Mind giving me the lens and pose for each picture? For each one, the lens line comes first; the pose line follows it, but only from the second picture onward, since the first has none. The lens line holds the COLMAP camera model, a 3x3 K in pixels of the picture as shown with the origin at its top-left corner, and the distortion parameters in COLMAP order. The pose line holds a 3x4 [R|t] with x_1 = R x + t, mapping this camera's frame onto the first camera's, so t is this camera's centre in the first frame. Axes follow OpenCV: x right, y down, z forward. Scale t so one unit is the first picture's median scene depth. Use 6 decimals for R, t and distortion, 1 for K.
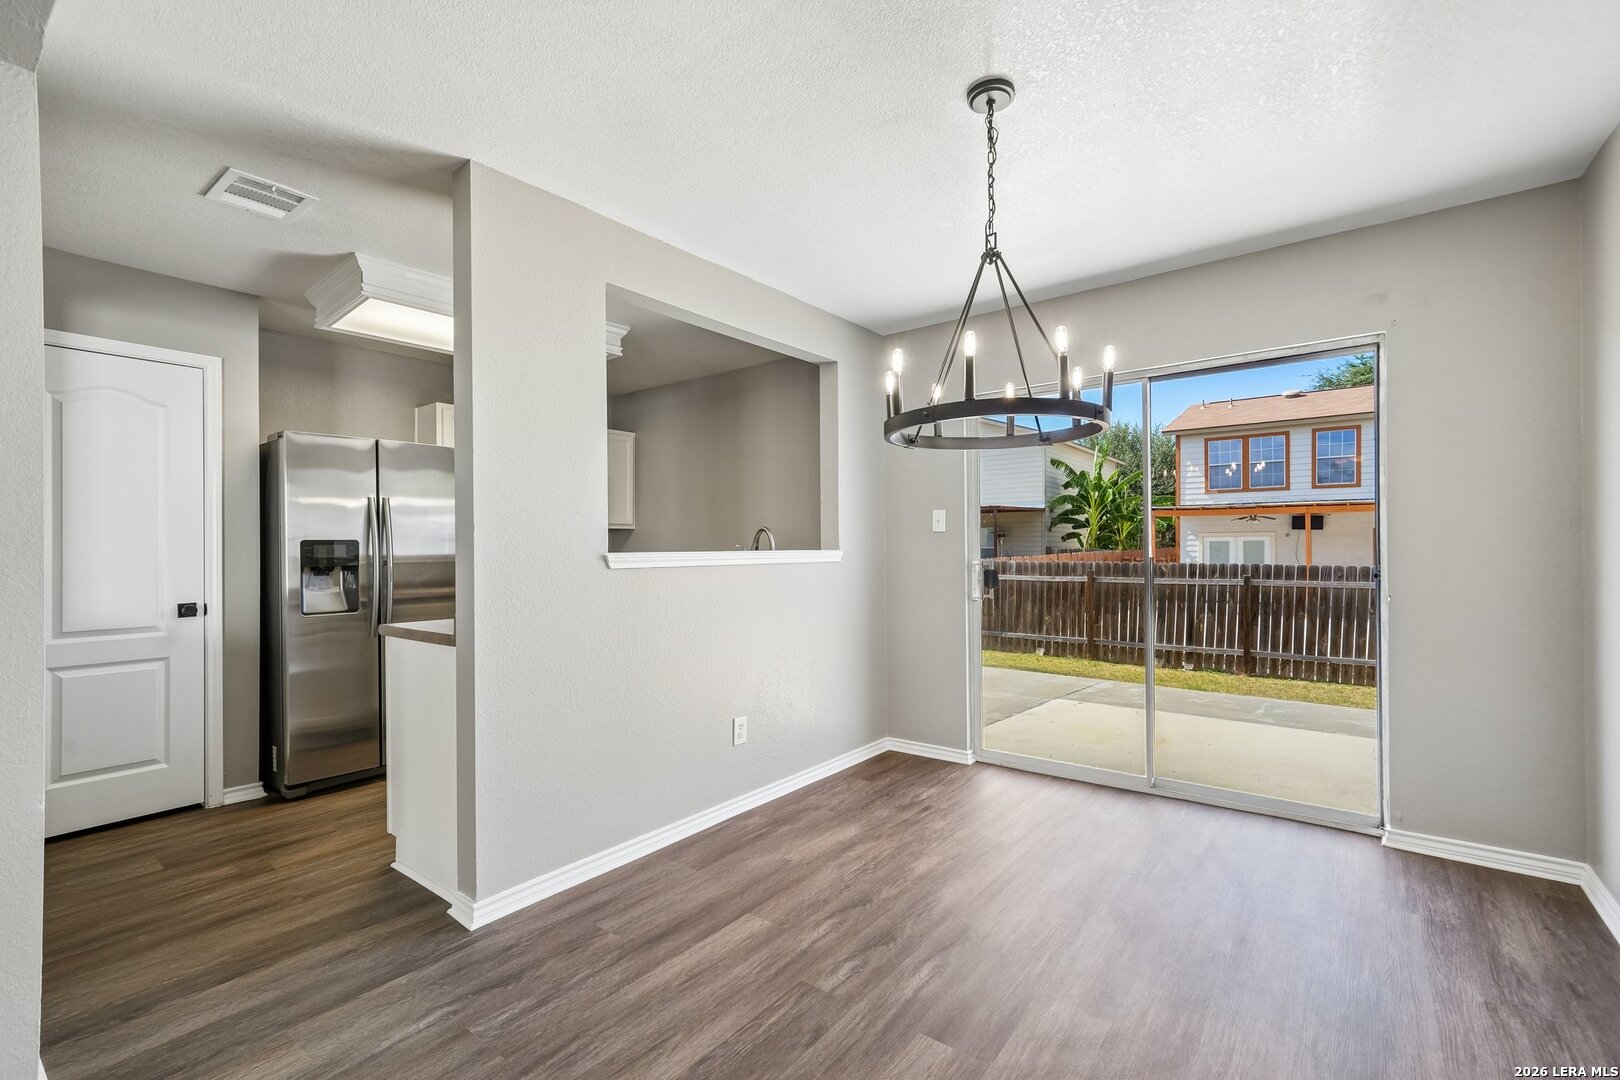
lens RADIAL K [[707.8, 0, 812.2], [0, 707.8, 547.6], [0, 0, 1]] dist [0.006352, 0.003518]
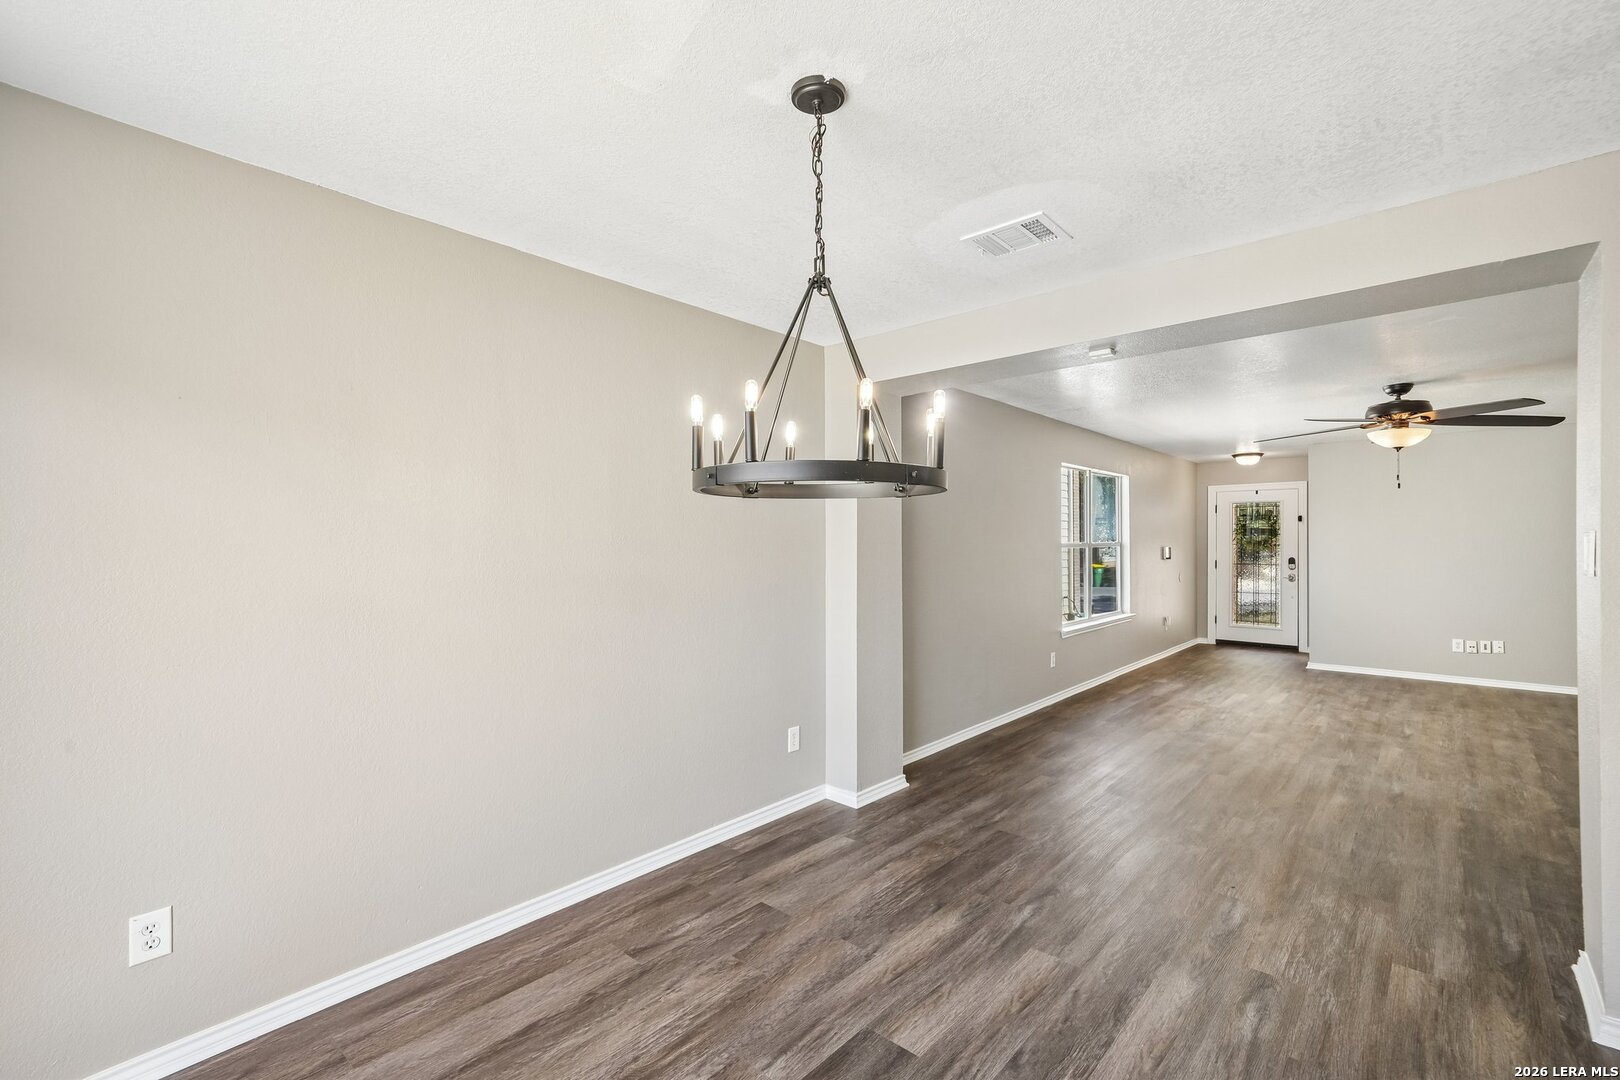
lens RADIAL K [[707.8, 0, 810.5], [0, 707.8, 541.2], [0, 0, 1]] dist [0.006352, 0.003518]
pose [[-0.997850, 0.009416, 0.064856, 0.125708], [0.008954, 0.999932, -0.007406, -0.053617], [-0.064921, -0.006810, -0.997867, 1.110003]]
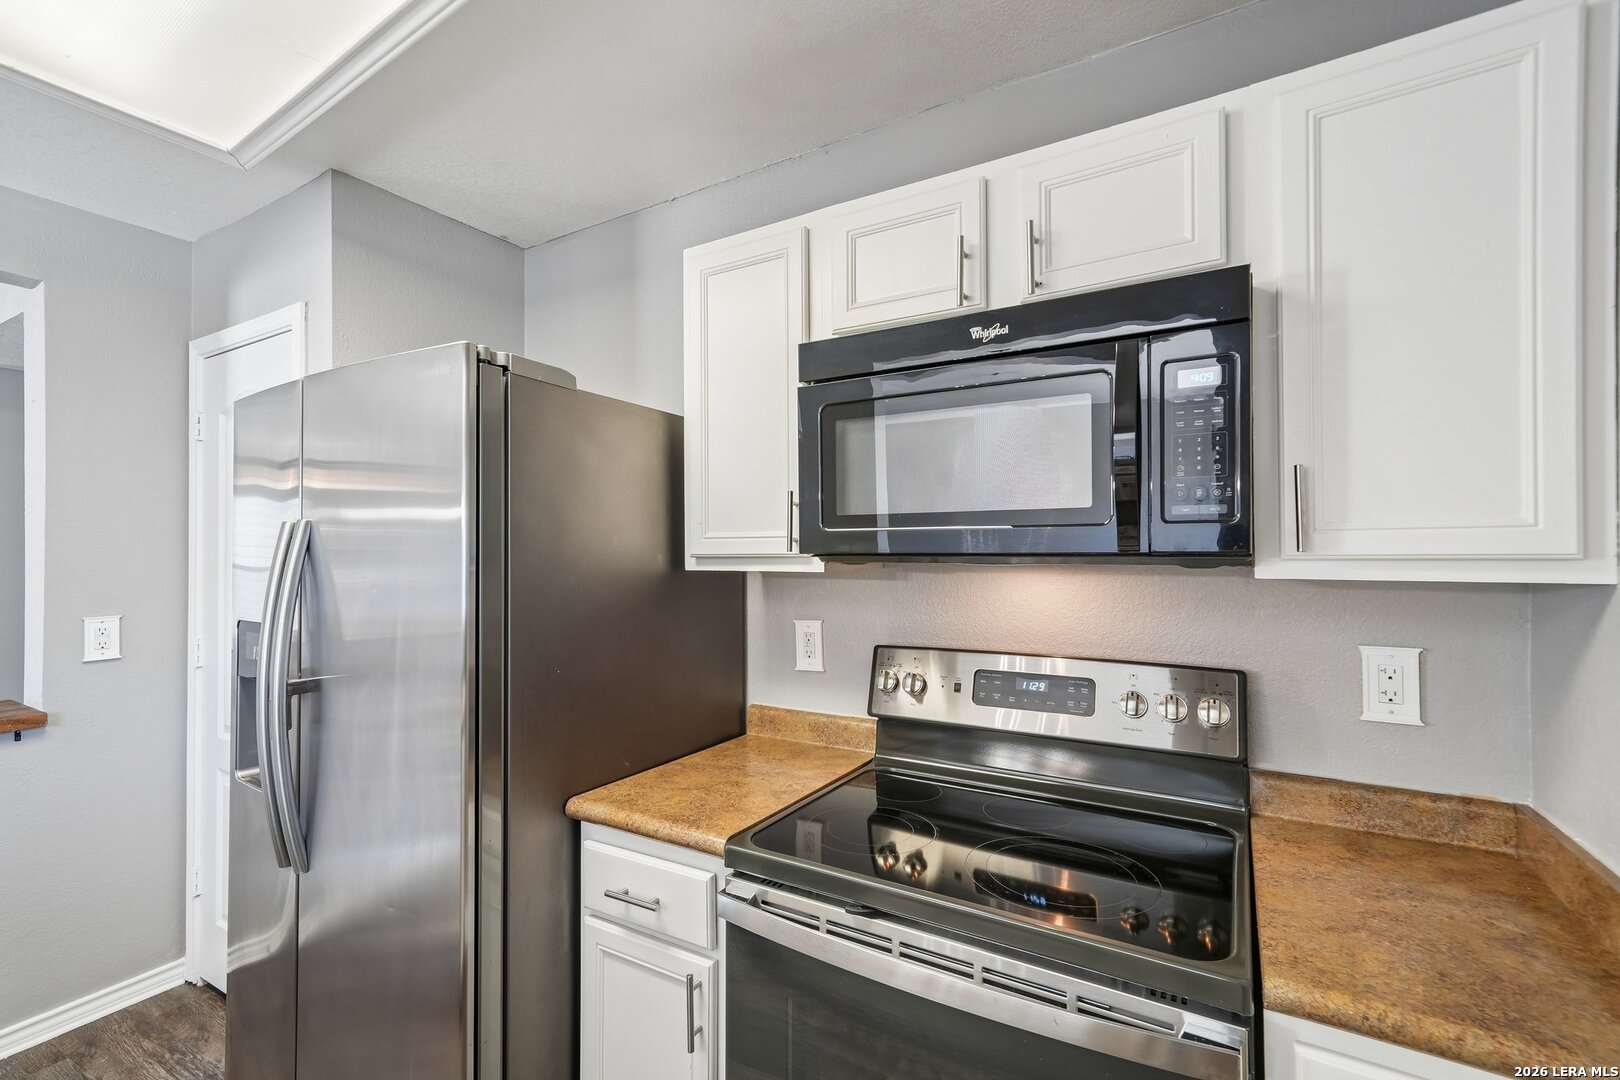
lens RADIAL K [[707.8, 0, 808.8], [0, 707.8, 554.1], [0, 0, 1]] dist [0.006352, 0.003518]
pose [[0.121414, 0.002997, -0.992597, -0.193872], [0.003744, 0.999987, 0.003477, -0.057965], [0.992595, -0.004138, 0.121401, 1.372618]]
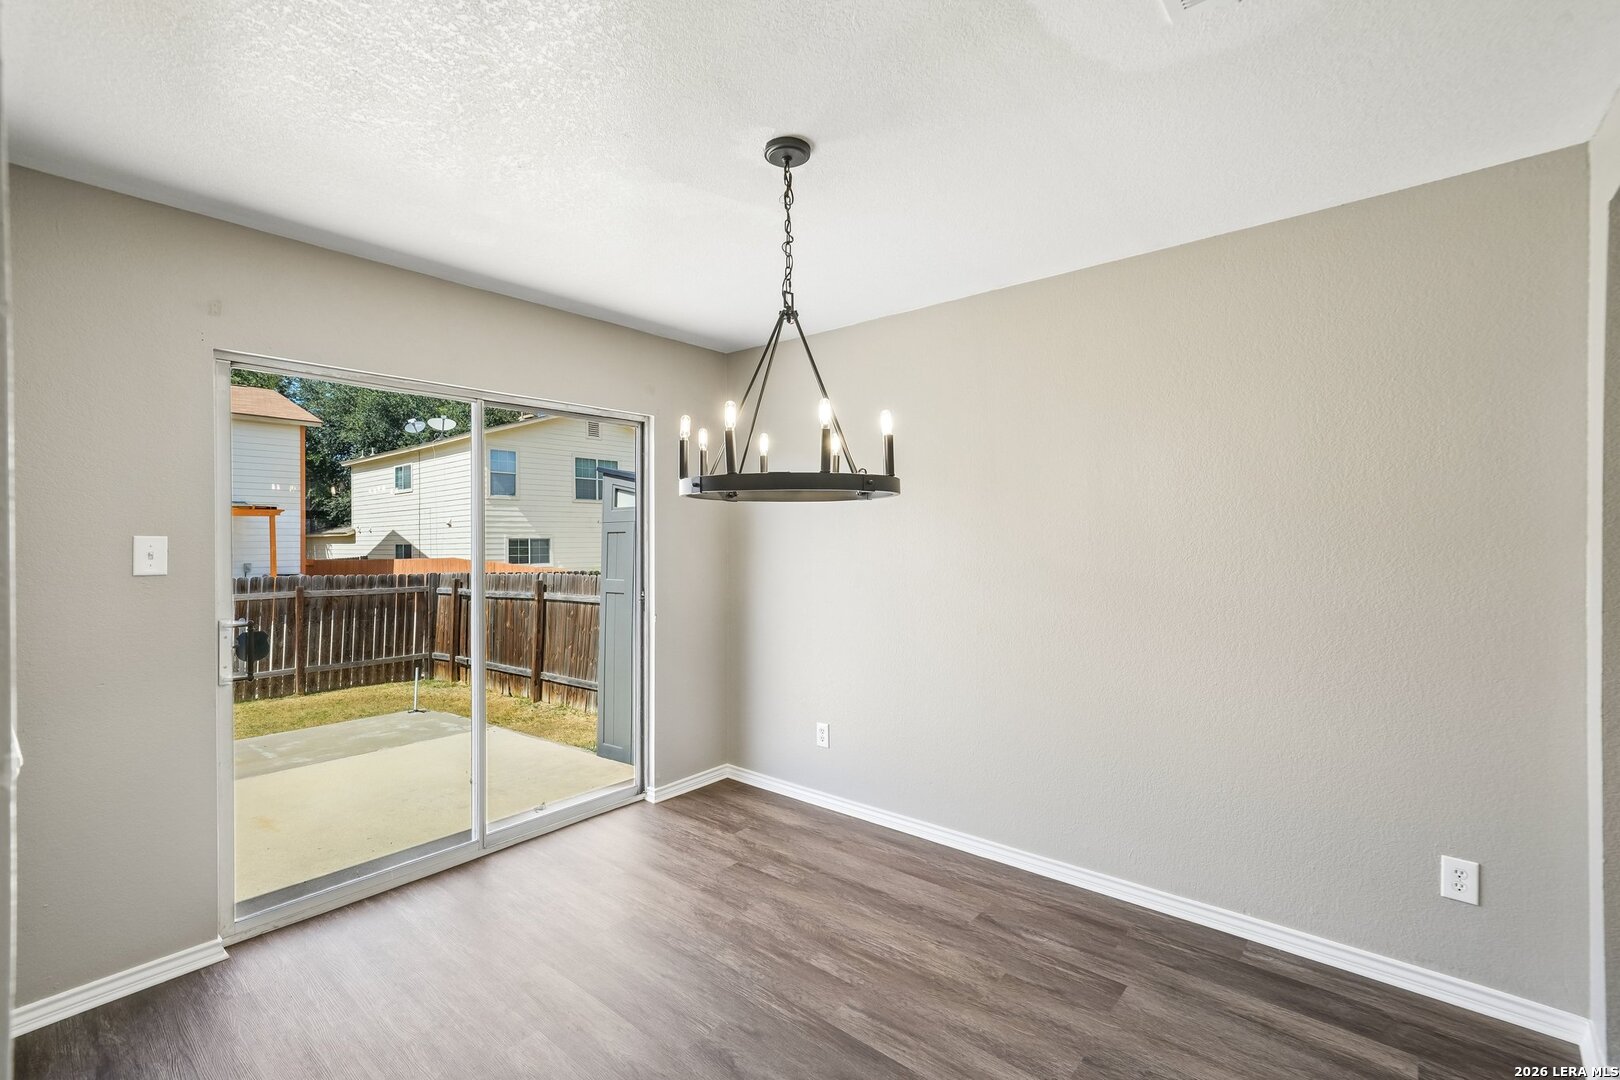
lens RADIAL K [[707.8, 0, 821.8], [0, 707.8, 554.1], [0, 0, 1]] dist [0.006352, 0.003518]
pose [[0.025962, -0.013365, 0.999574, -0.432349], [0.001233, 0.999910, 0.013337, -0.055572], [-0.999662, 0.000886, 0.025976, 0.554896]]
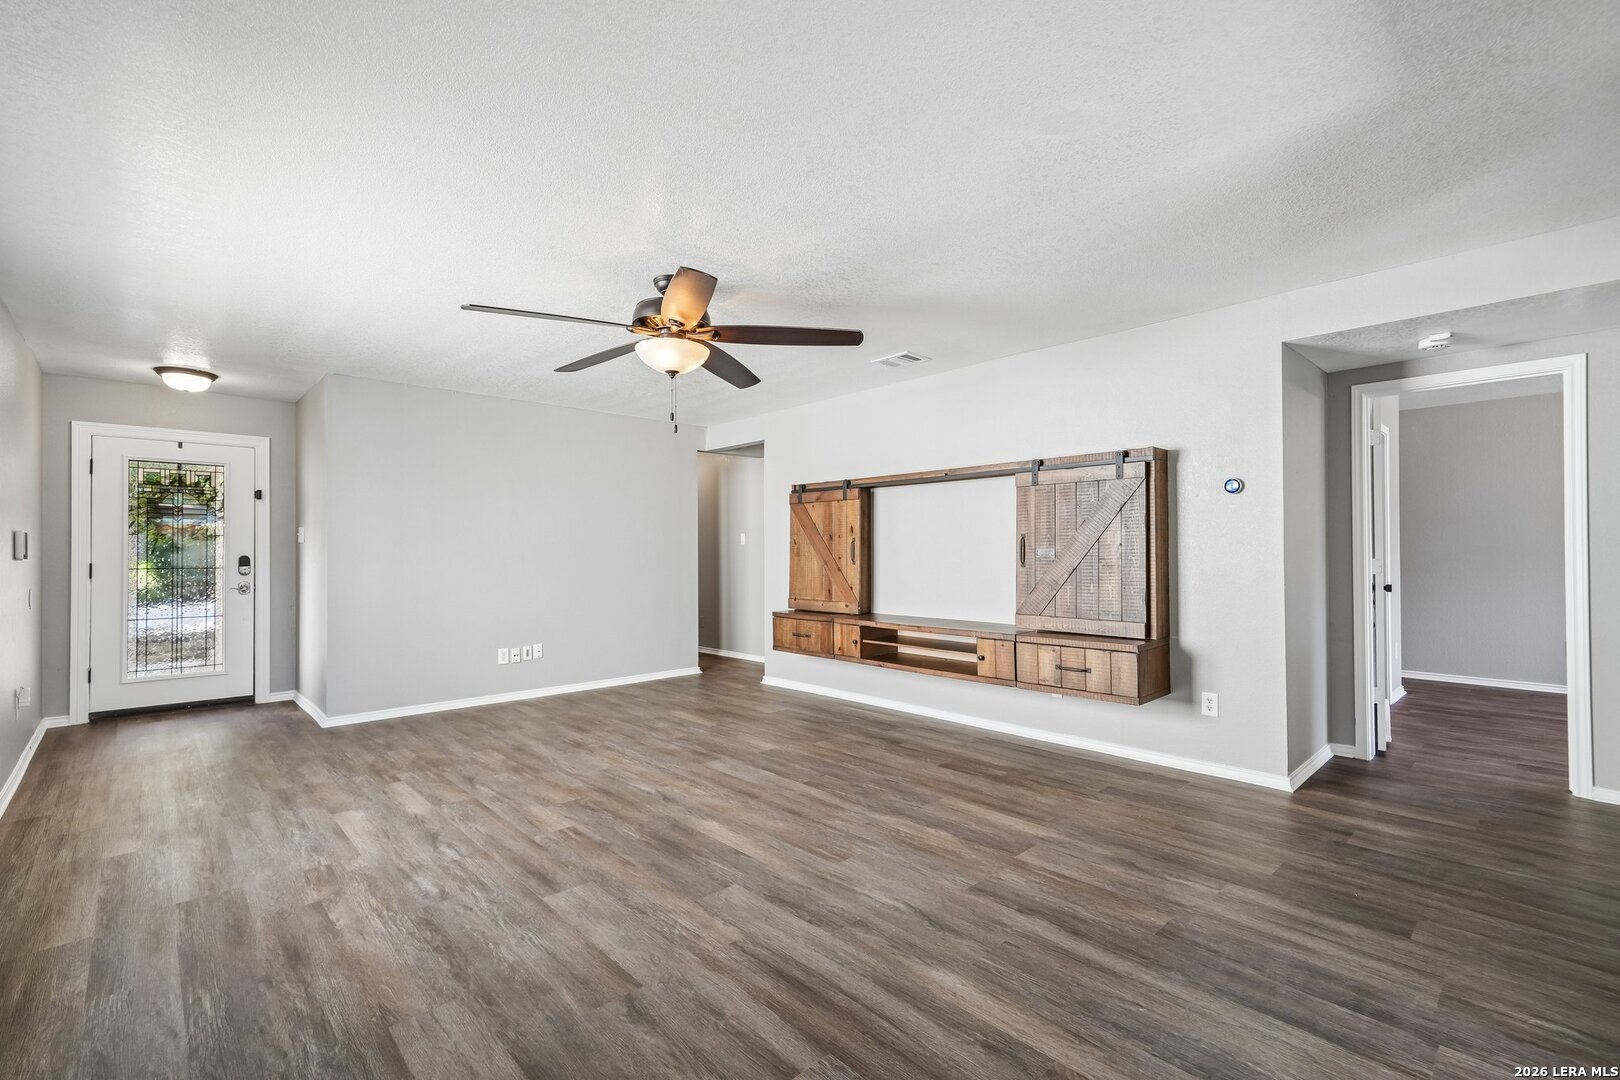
lens RADIAL K [[707.8, 0, 809.8], [0, 707.8, 555.3], [0, 0, 1]] dist [0.006352, 0.003518]
pose [[-0.155540, 0.011641, -0.987761, -0.049138], [0.009377, 0.999903, 0.010307, -0.000592], [0.987785, -0.007659, -0.155634, -0.125861]]
